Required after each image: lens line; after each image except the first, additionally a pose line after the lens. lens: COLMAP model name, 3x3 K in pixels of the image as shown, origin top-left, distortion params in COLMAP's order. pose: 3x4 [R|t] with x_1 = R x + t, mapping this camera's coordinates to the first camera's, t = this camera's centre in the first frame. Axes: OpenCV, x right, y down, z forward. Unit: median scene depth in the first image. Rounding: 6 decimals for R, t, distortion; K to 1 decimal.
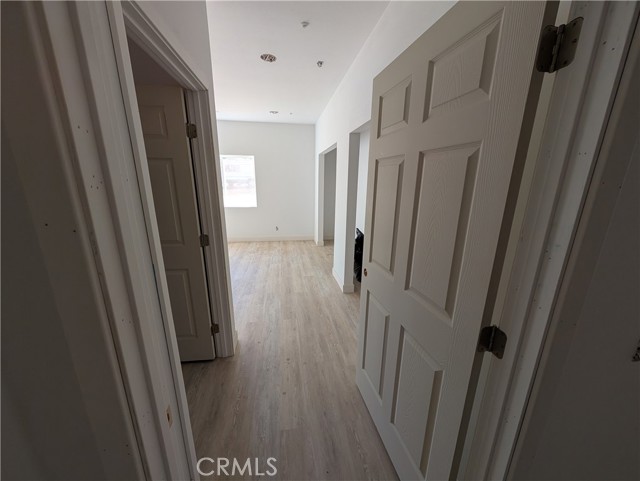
lens RADIAL K [[242.6, 0, 325.1], [0, 242.6, 241.8], [0, 0, 1]] dist [-0.002882, 0.001104]
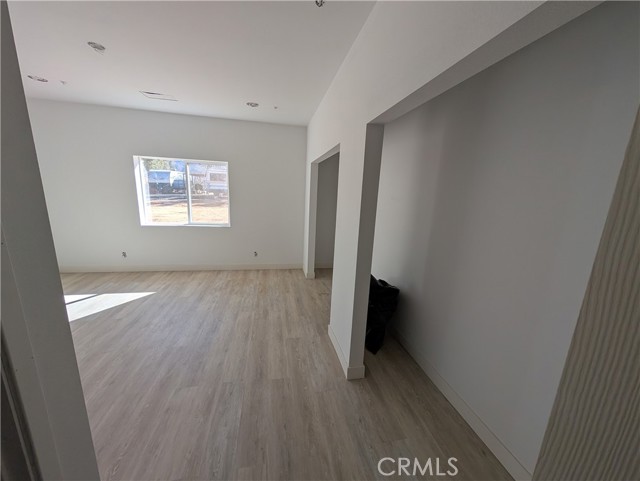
lens RADIAL K [[242.6, 0, 323.5], [0, 242.6, 242.8], [0, 0, 1]] dist [-0.002882, 0.001104]
pose [[0.998986, 0.021139, 0.039740, -0.014979], [-0.019401, 0.998860, -0.043624, -0.090020], [-0.040617, 0.042808, 0.998257, 0.295056]]
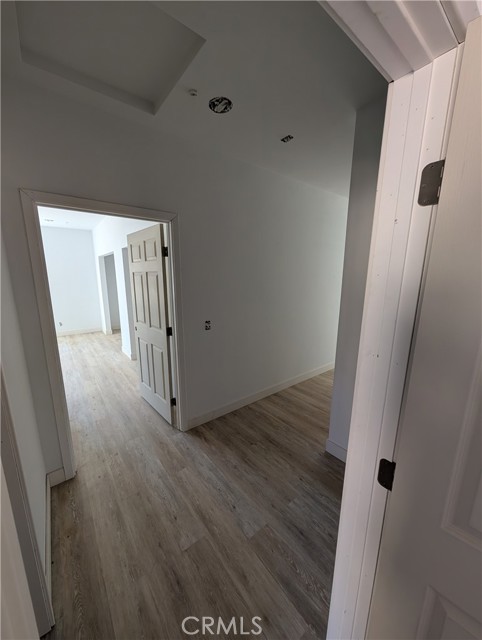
lens RADIAL K [[242.6, 0, 238.5], [0, 242.6, 321.2], [0, 0, 1]] dist [-0.002882, 0.001104]
pose [[0.882738, -0.107387, 0.457429, 0.003879], [0.131651, 0.991065, -0.021391, 0.082079], [-0.451045, 0.079104, 0.888989, -0.412536]]
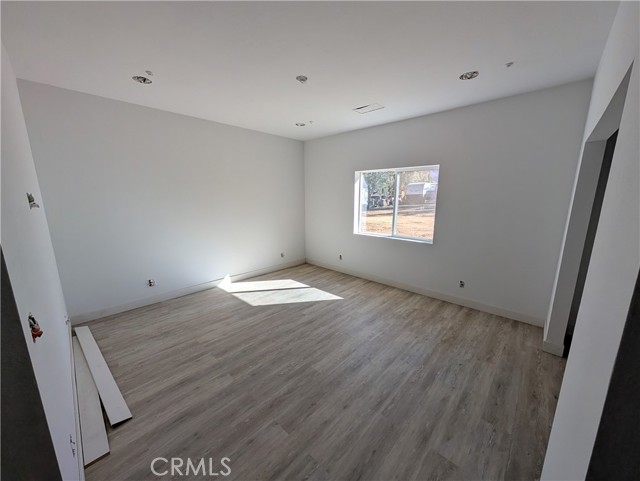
lens RADIAL K [[242.6, 0, 323.1], [0, 242.6, 243.2], [0, 0, 1]] dist [-0.002882, 0.001104]
pose [[0.603643, 0.136205, -0.785534, 0.064976], [-0.188179, 0.981800, 0.025630, -0.152475], [0.774728, 0.132350, 0.618288, 0.542290]]
